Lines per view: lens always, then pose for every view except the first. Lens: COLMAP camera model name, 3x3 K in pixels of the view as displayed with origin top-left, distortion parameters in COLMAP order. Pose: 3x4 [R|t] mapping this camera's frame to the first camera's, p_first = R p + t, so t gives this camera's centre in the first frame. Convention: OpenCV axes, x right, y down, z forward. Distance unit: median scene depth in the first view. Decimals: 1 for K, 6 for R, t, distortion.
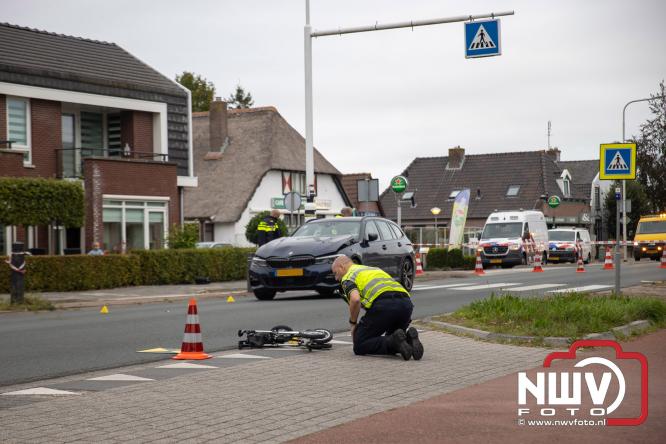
lens RADIAL K [[1384.8, 0, 303.4], [0, 1384.8, 252.5], [0, 0, 1]] dist [0.216434, 0.166983]
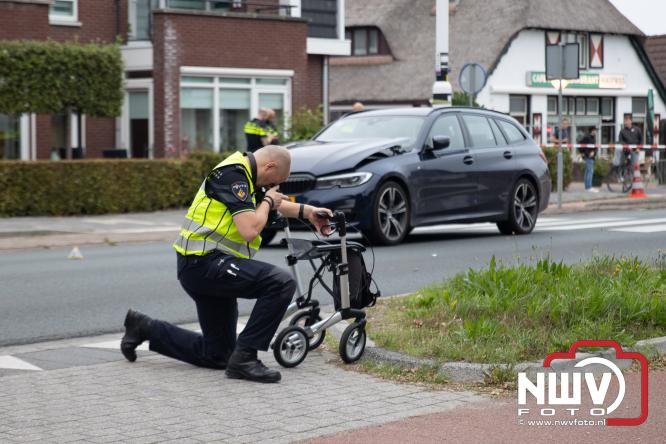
lens RADIAL K [[1915.2, 0, 298.8], [0, 1915.2, 221.0], [0, 0, 1]] dist [0.215702, 0.432134]
pose [[0.979776, 0.020904, -0.199003, 0.087843], [-0.012990, 0.999075, 0.040991, -0.006052], [0.199676, -0.037577, 0.979141, 0.106666]]
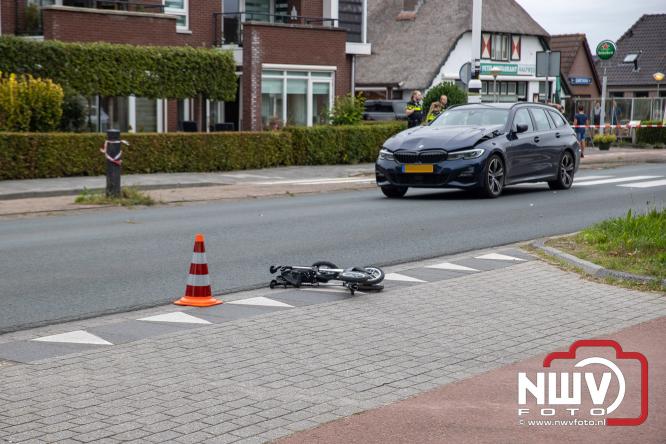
lens RADIAL K [[1433.6, 0, 286.5], [0, 1433.6, 261.0], [0, 0, 1]] dist [0.221524, 0.208131]
pose [[0.985843, 0.039133, -0.163038, 0.031714], [-0.021911, 0.994112, 0.106117, -0.012094], [0.166231, -0.101043, 0.980896, 0.042393]]
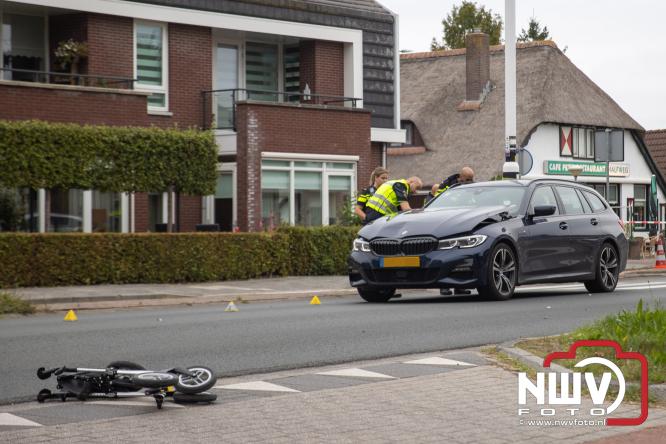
lens RADIAL K [[1716.7, 0, 406.0], [0, 1716.7, 208.9], [0, 0, 1]] dist [0.207100, 0.434042]
pose [[0.989542, 0.008478, -0.143992, 0.059720], [-0.010467, 0.999860, -0.013063, -0.000097], [0.143861, 0.014434, 0.989493, 0.098730]]
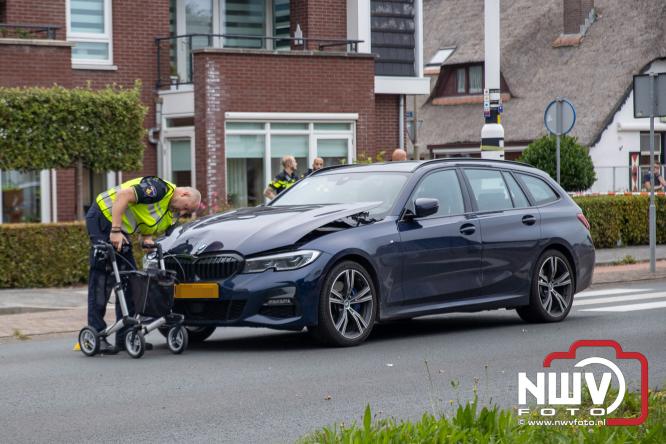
lens RADIAL K [[1854.7, 0, 185.3], [0, 1854.7, 250.2], [0, 0, 1]] dist [0.254299, 0.122902]
pose [[0.939188, 0.010414, -0.343247, 0.105260], [0.002496, 0.999307, 0.037148, -0.011406], [0.343395, -0.035745, 0.938510, 0.230537]]
